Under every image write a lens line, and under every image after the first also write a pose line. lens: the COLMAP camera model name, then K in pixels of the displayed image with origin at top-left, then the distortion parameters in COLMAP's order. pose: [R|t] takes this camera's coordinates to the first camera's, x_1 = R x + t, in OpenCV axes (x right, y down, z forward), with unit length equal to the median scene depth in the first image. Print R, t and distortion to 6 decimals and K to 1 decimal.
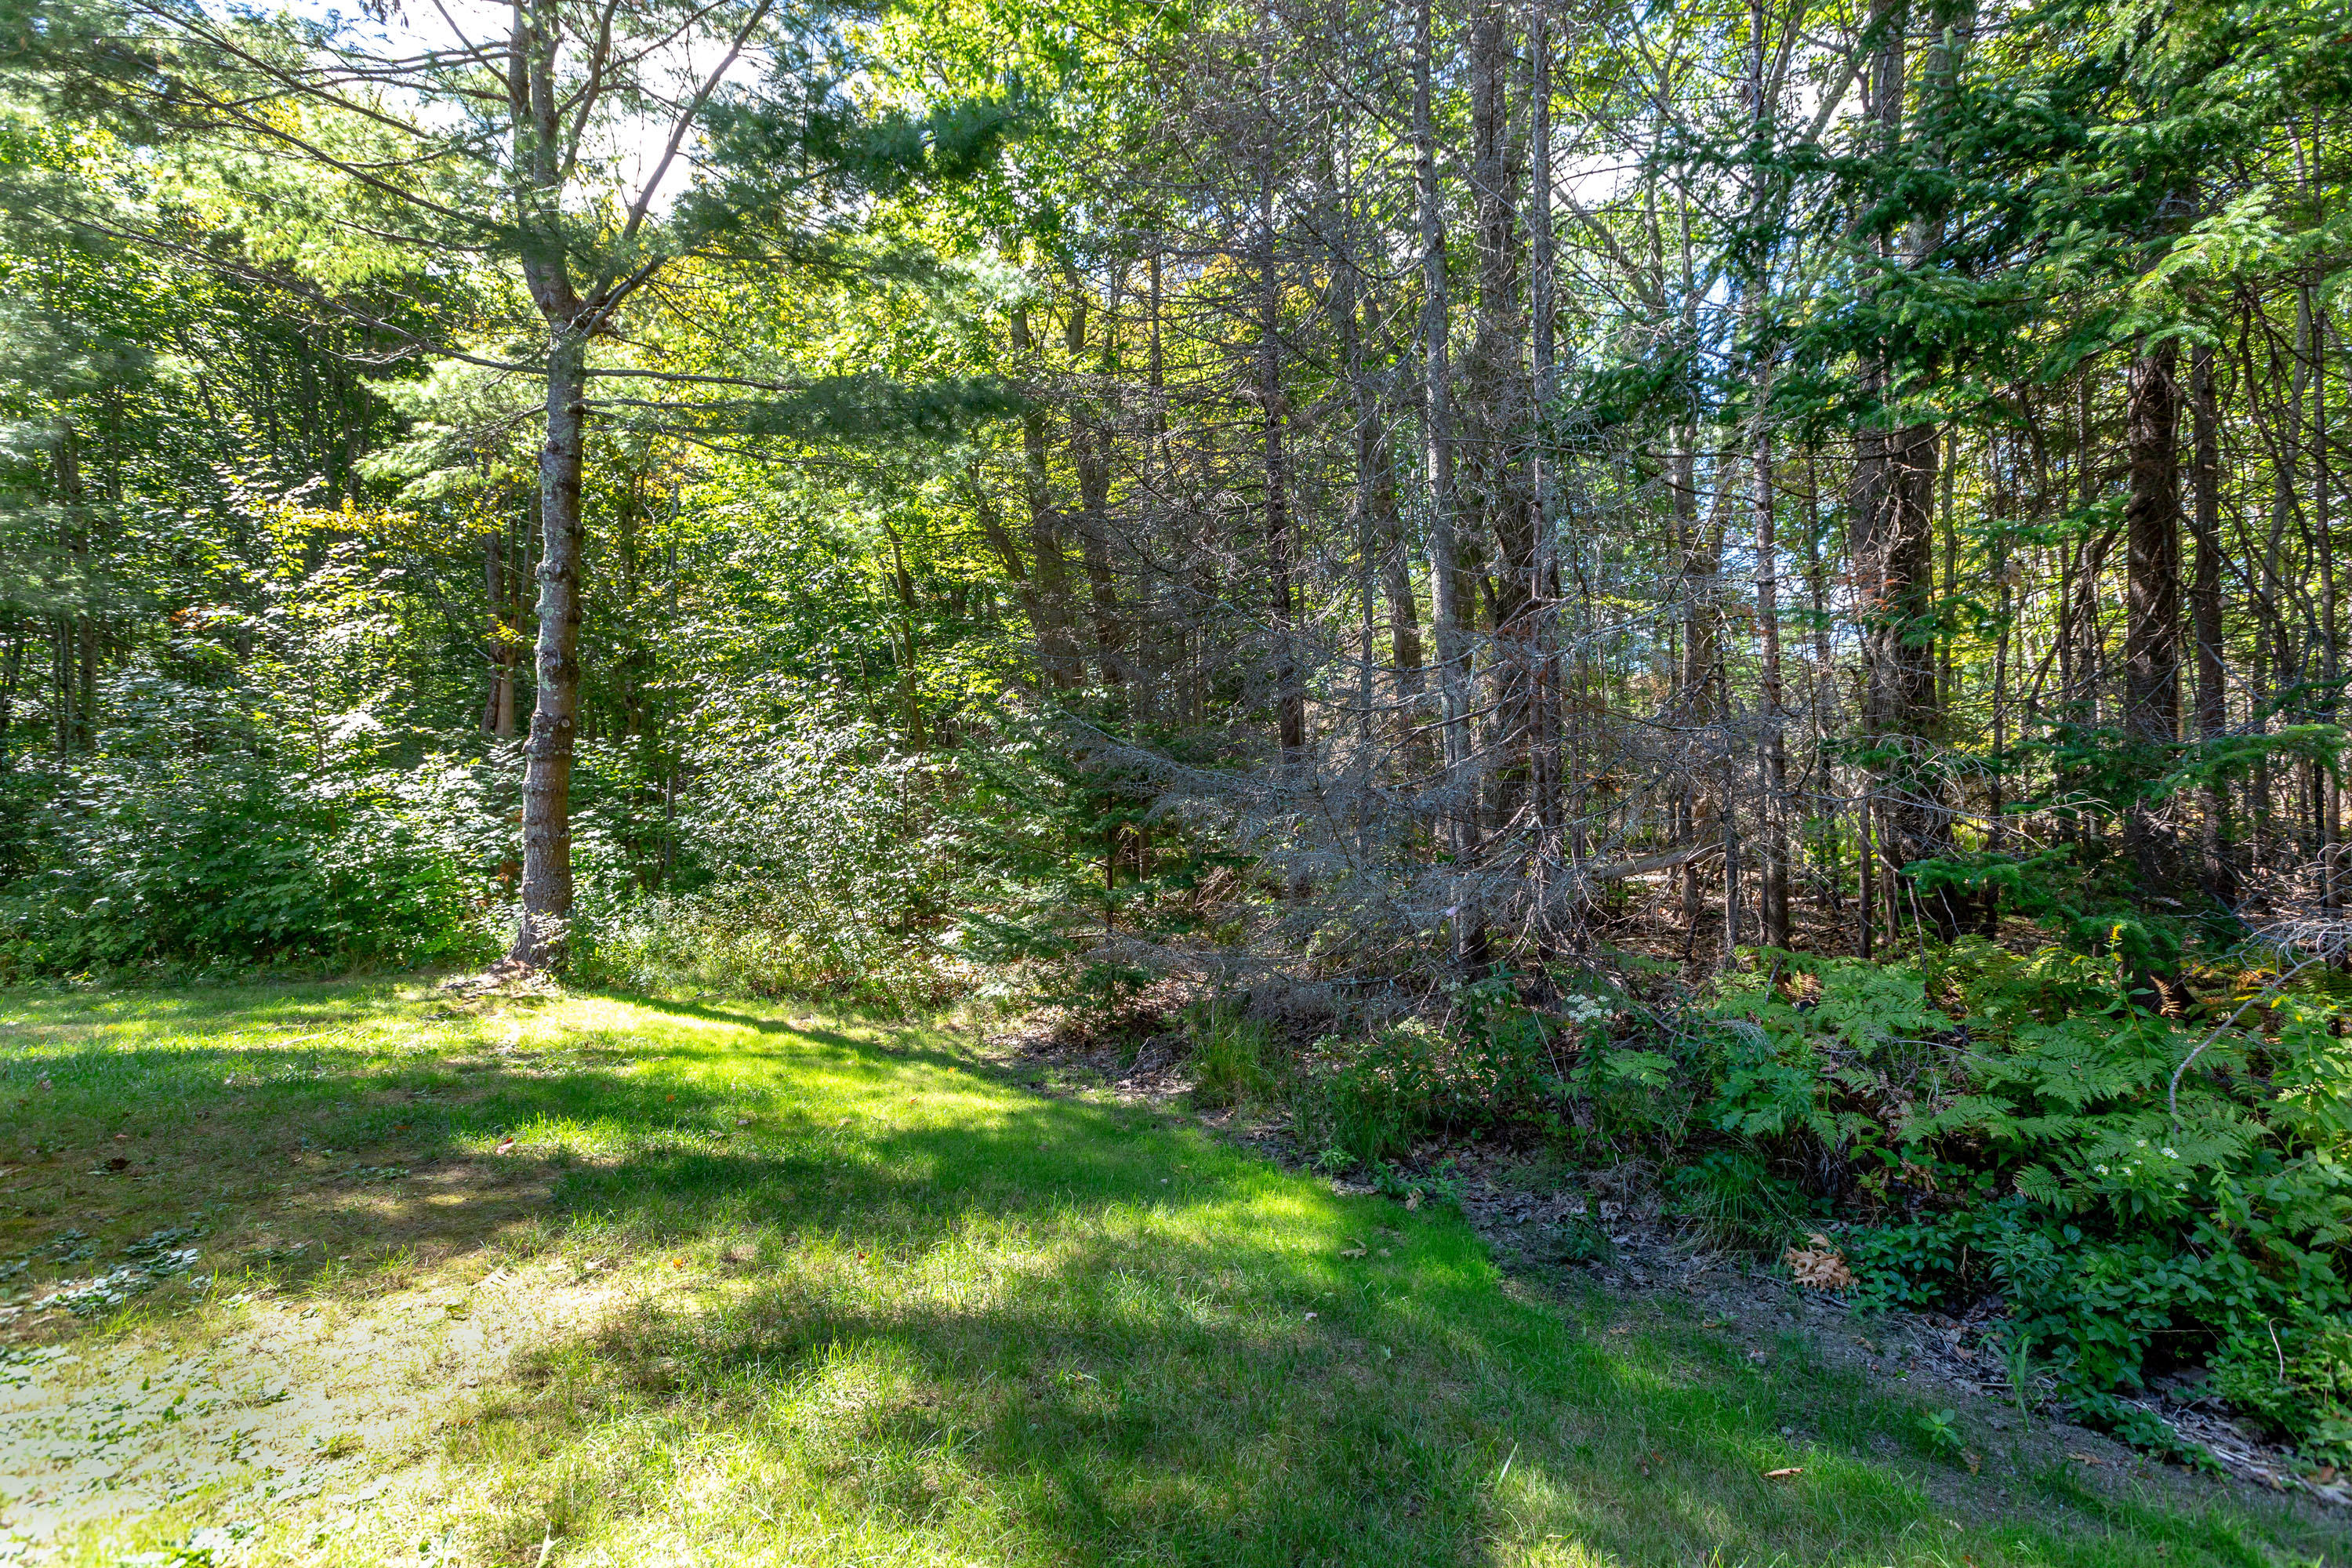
lens RADIAL K [[1065.8, 0, 1167.0], [0, 1065.8, 788.2], [0, 0, 1]] dist [0.003729, 0.000502]
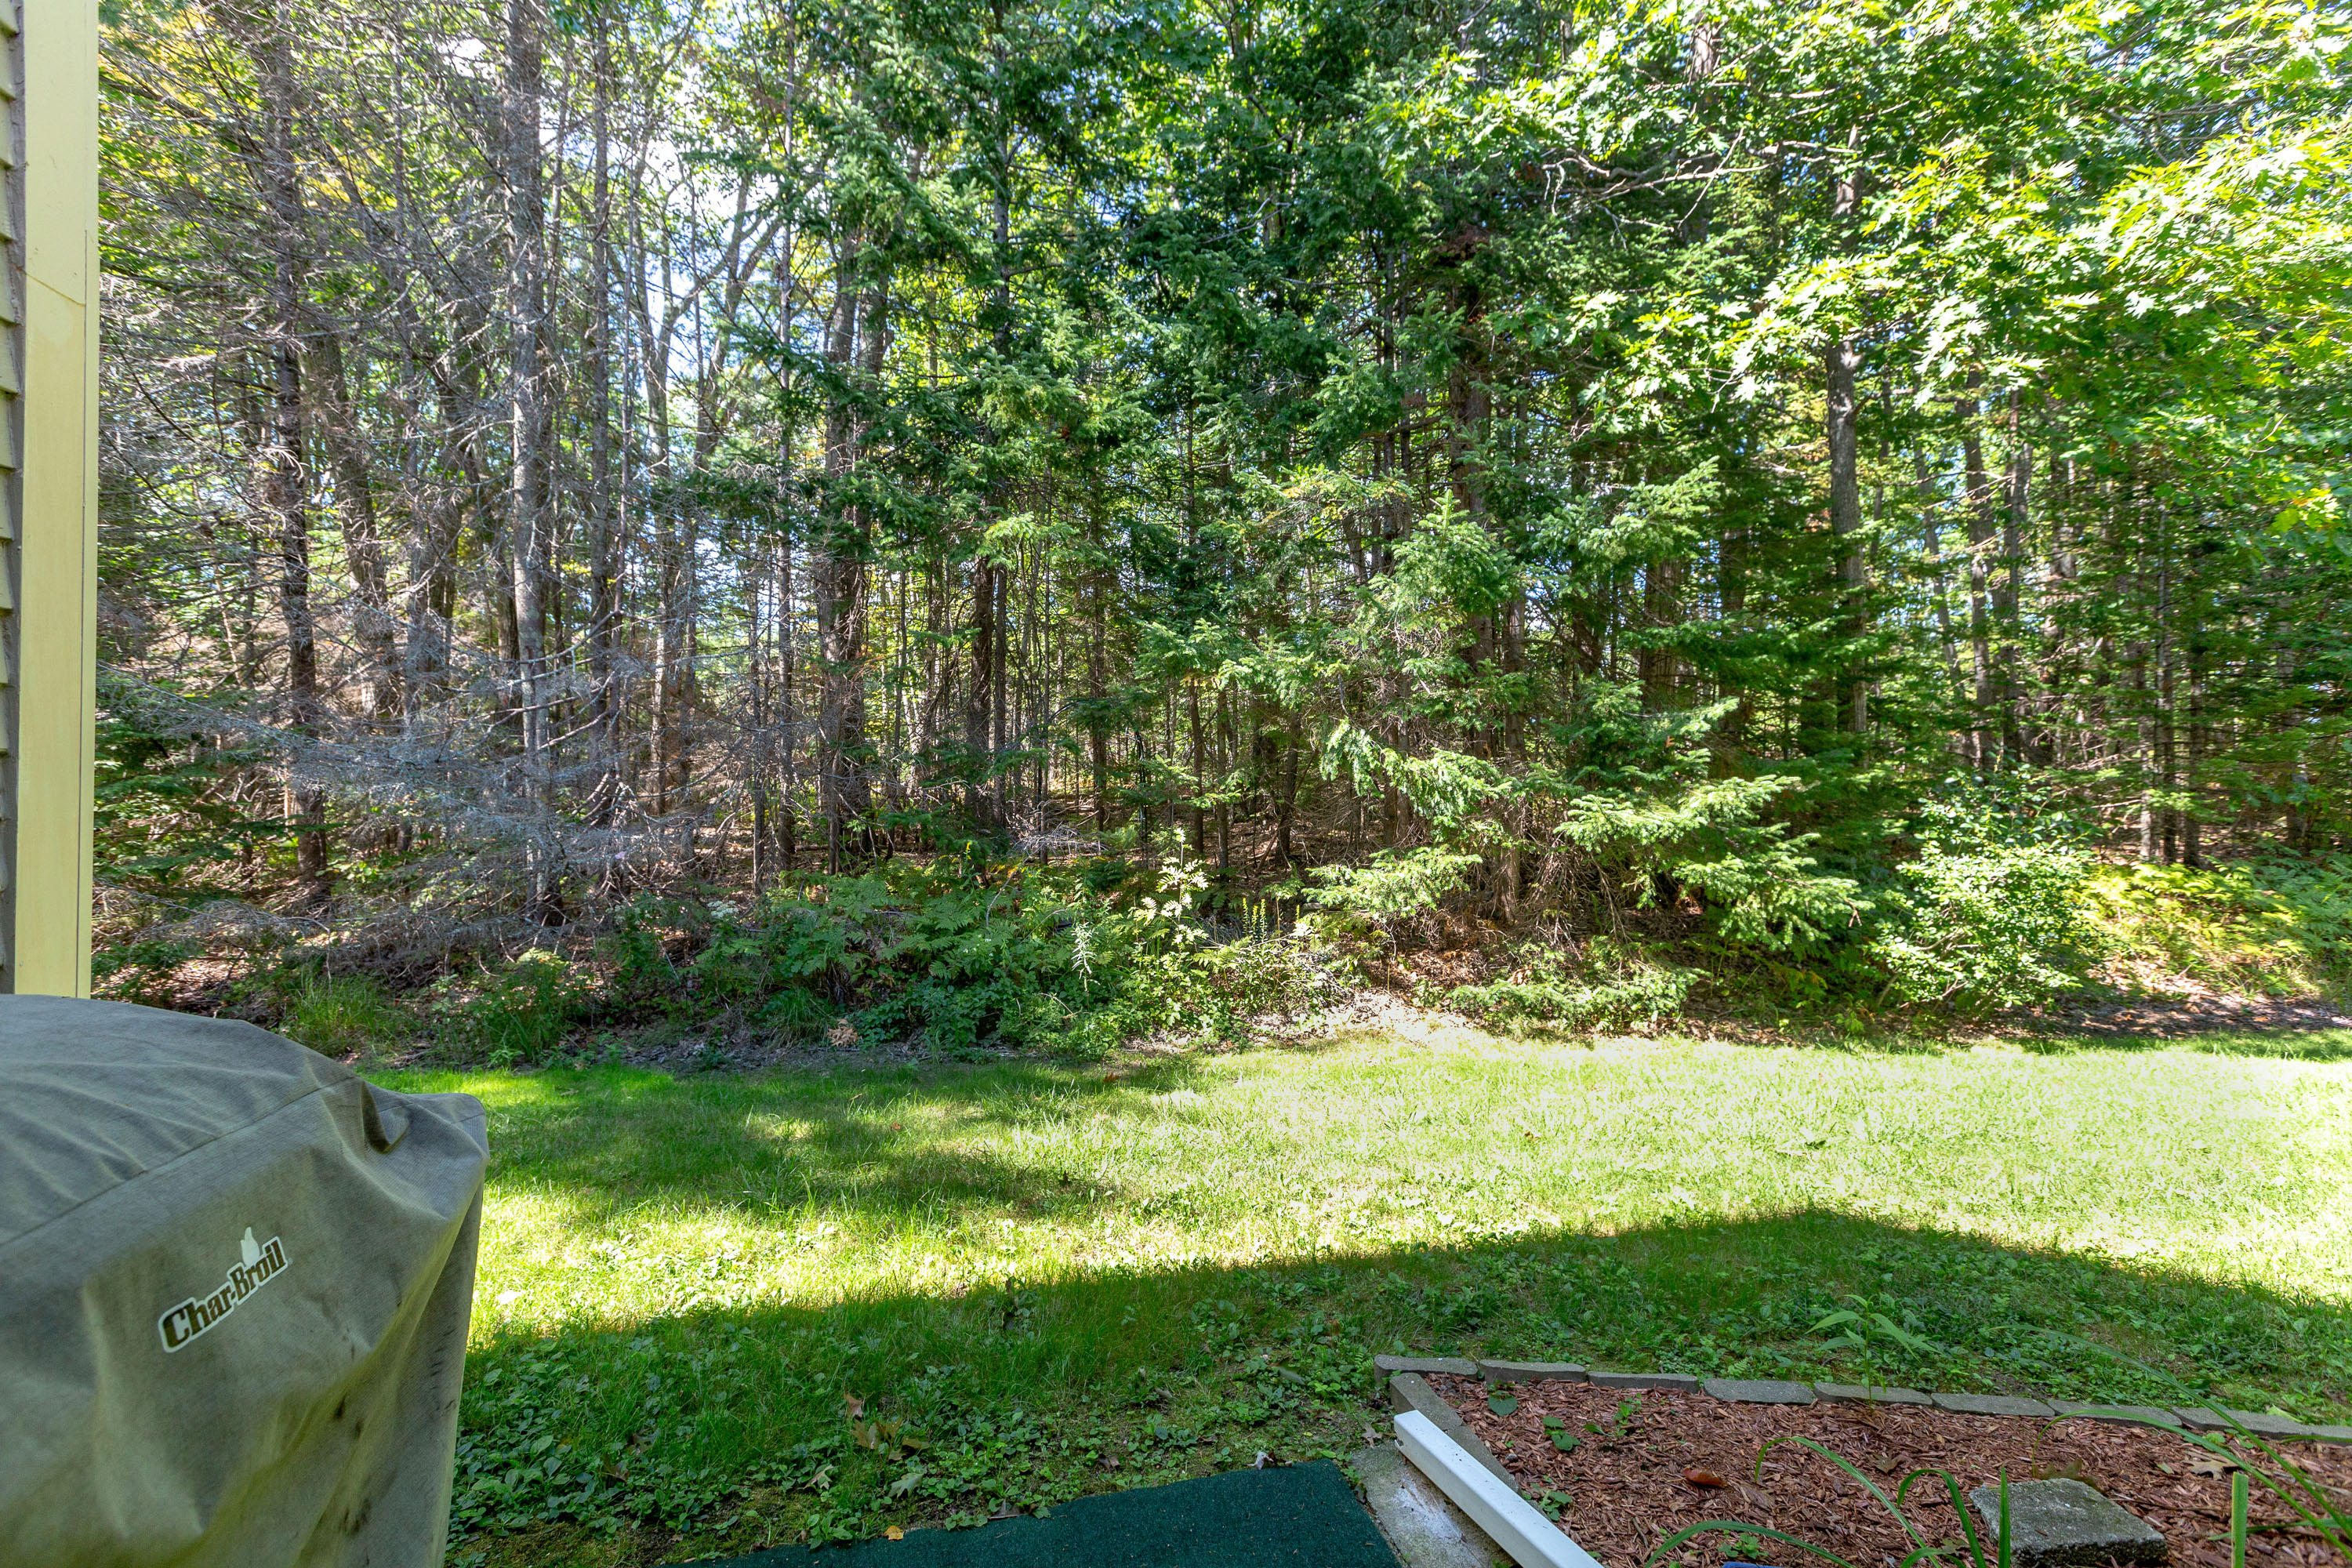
lens RADIAL K [[1065.8, 0, 1173.7], [0, 1065.8, 780.4], [0, 0, 1]] dist [0.003729, 0.000502]
pose [[0.588604, 0.000625, 0.808421, -0.533306], [-0.026435, 0.999480, 0.018475, -0.037873], [-0.807989, -0.032245, 0.588314, -0.517716]]
